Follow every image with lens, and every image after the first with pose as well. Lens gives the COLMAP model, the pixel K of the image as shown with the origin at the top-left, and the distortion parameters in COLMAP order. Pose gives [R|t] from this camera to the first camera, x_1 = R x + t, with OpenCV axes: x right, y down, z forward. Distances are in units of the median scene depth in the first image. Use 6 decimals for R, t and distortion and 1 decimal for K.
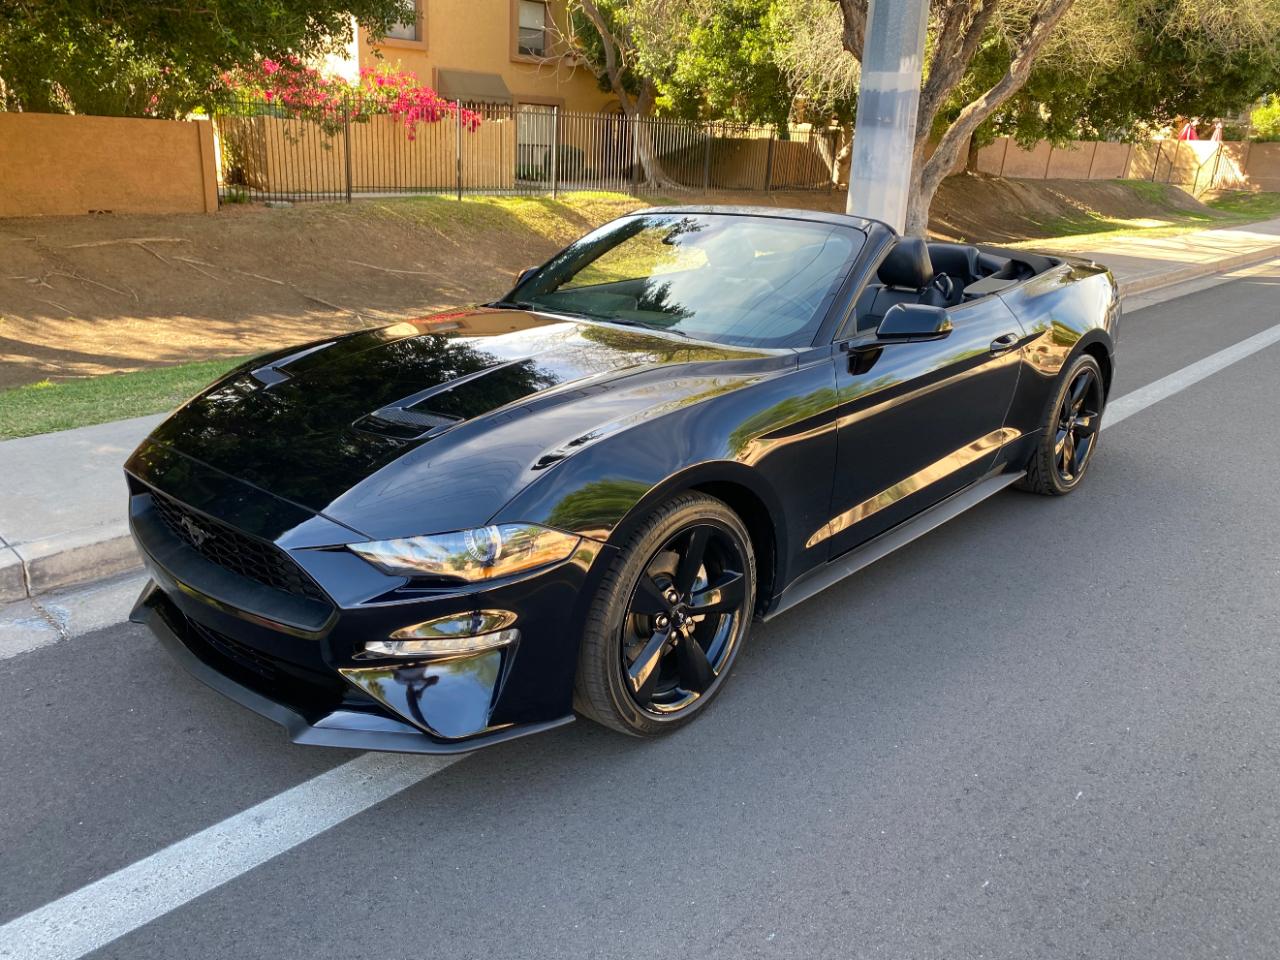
lens RADIAL K [[978.4, 0, 644.2], [0, 978.4, 470.6], [0, 0, 1]] dist [0.013736, -0.004945]
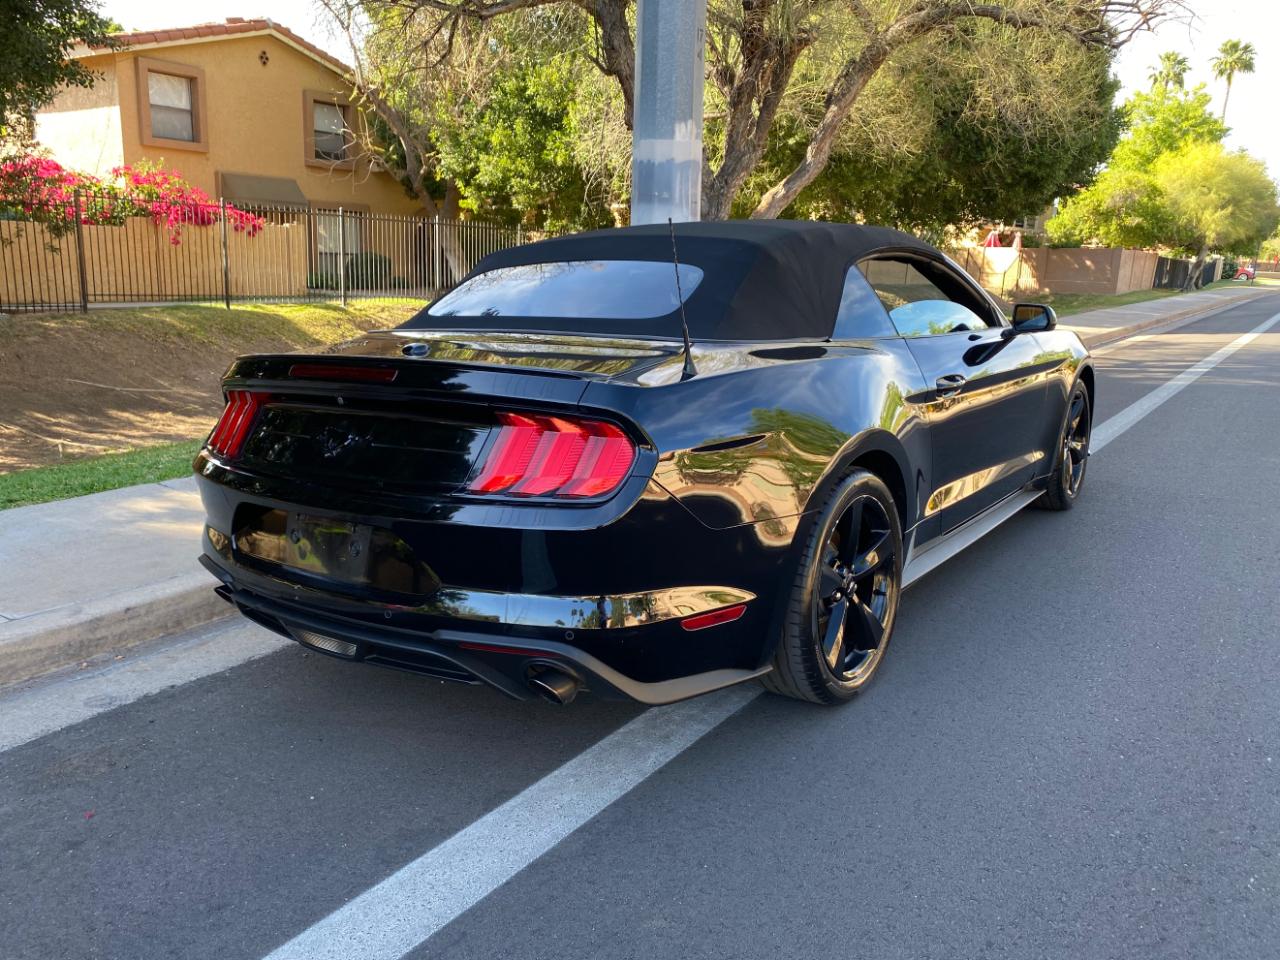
lens RADIAL K [[978.4, 0, 643.9], [0, 978.4, 487.1], [0, 0, 1]] dist [0.013736, -0.004945]
pose [[0.988534, -0.045154, 0.144089, 0.071326], [0.058653, 0.994135, -0.090854, -0.021508], [-0.139141, 0.098264, 0.985385, 0.141692]]
